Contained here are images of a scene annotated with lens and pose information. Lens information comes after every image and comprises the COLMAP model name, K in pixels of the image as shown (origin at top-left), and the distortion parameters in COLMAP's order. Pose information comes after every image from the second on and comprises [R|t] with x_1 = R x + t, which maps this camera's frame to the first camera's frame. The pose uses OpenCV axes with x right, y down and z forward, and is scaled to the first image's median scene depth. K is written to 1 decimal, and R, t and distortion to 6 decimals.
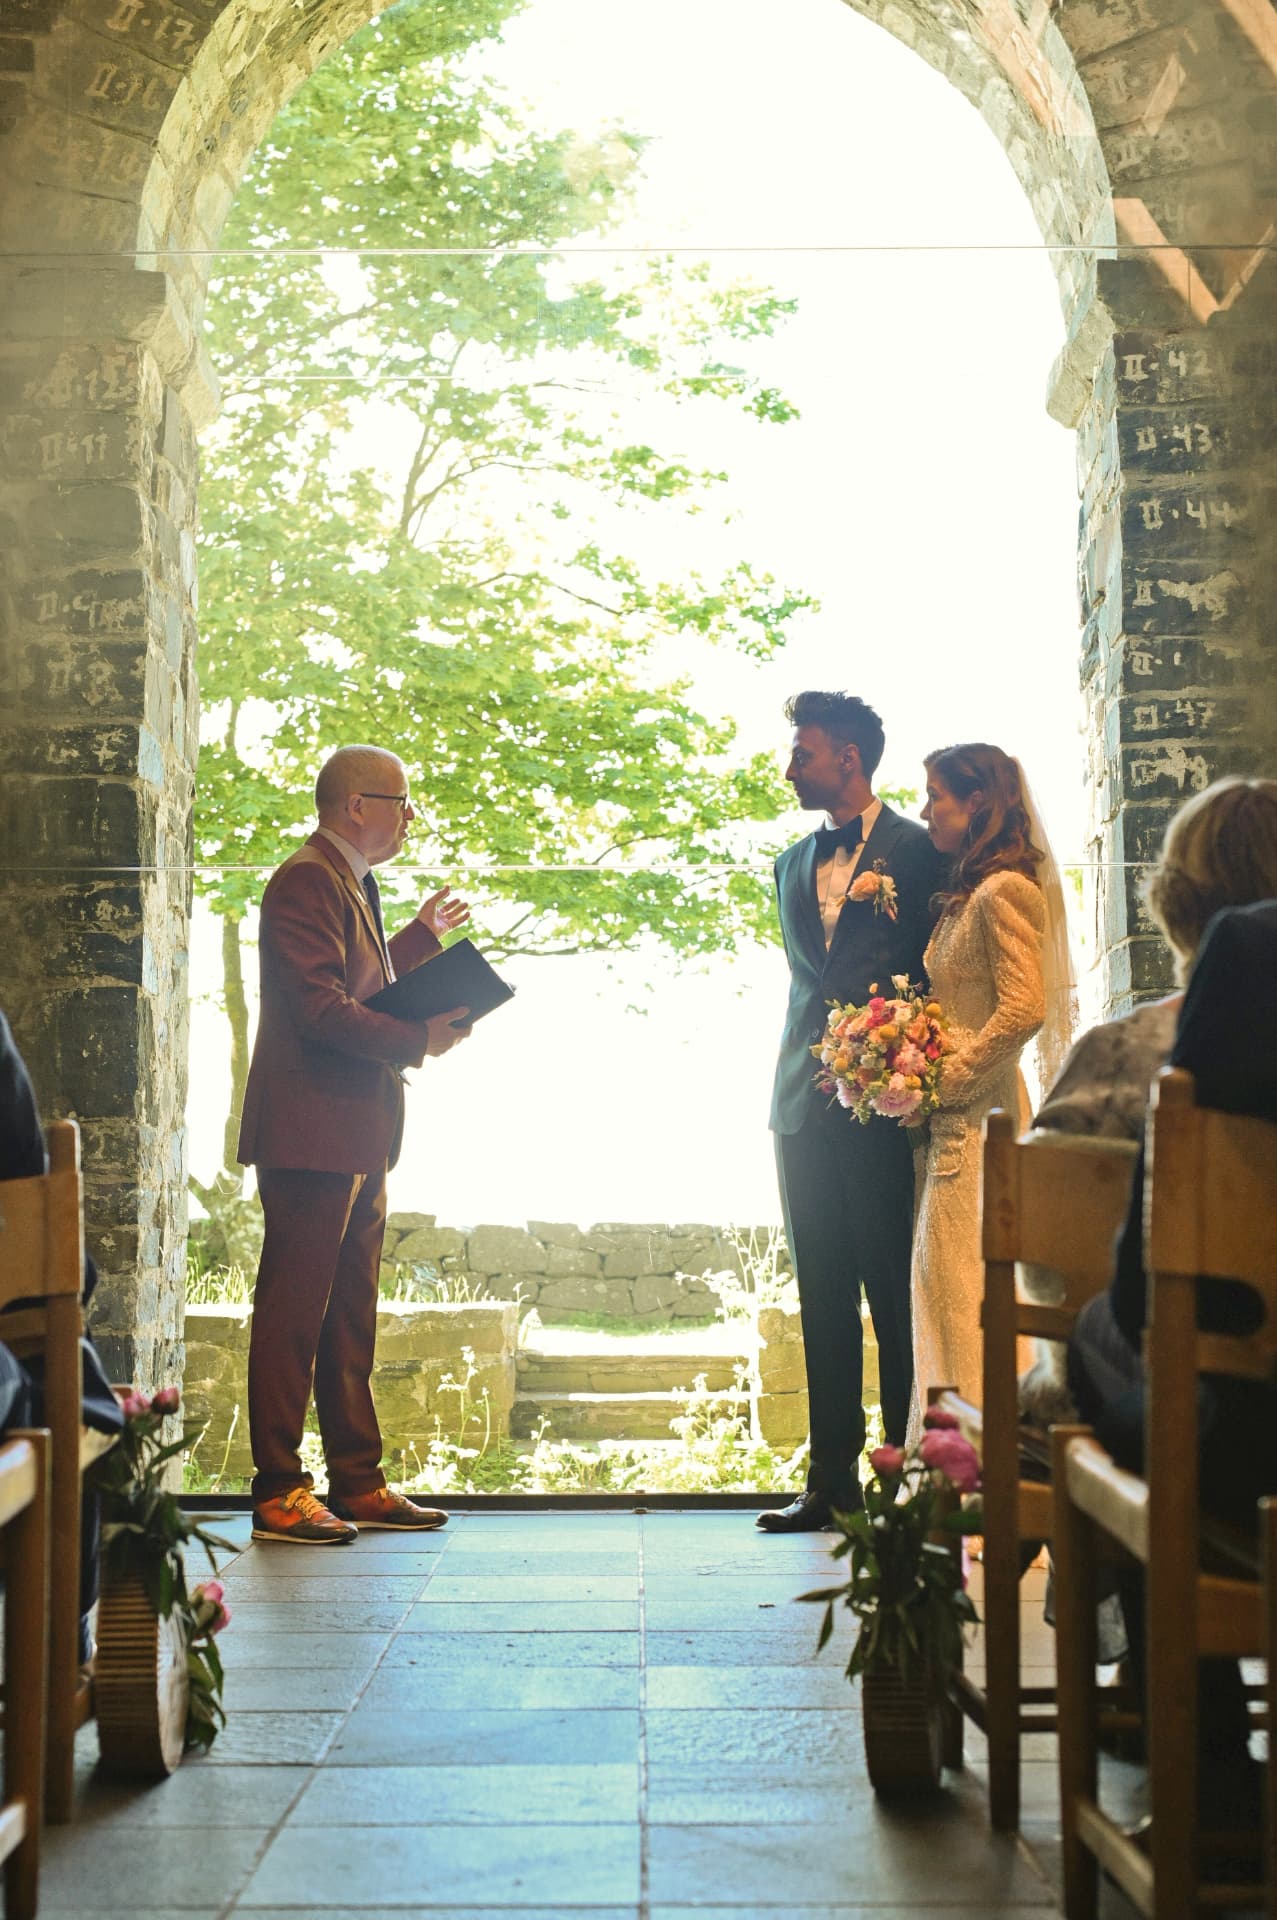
lens RADIAL K [[2748.9, 0, 644.2], [0, 2748.9, 985.7], [0, 0, 1]] dist [-0.004220, 0.037947]
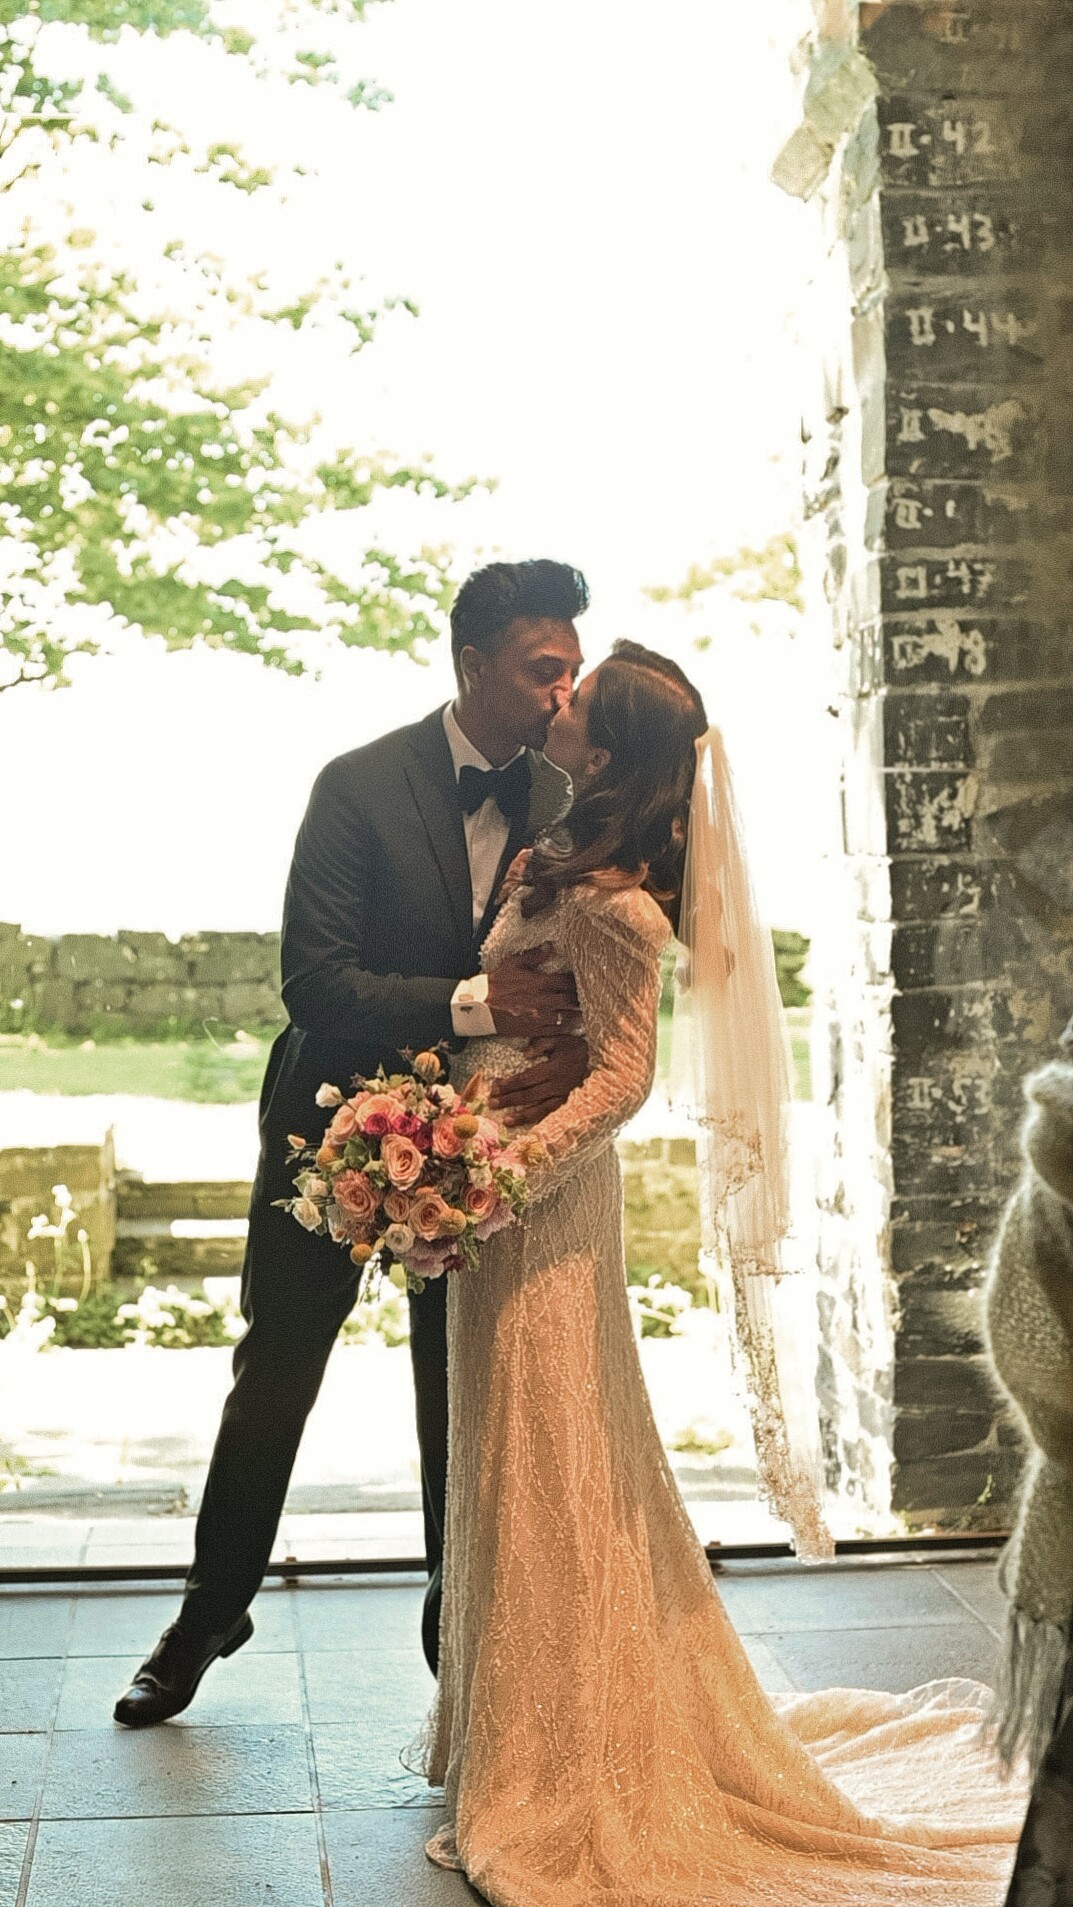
lens RADIAL K [[2646.6, 0, 536.5], [0, 2646.6, 953.5], [0, 0, 1]] dist [-0.082384, -0.043101]
pose [[0.993089, -0.004813, 0.117262, -0.018553], [-0.008497, 0.993589, 0.112736, -0.074570], [-0.117053, -0.112953, 0.986681, 0.231794]]
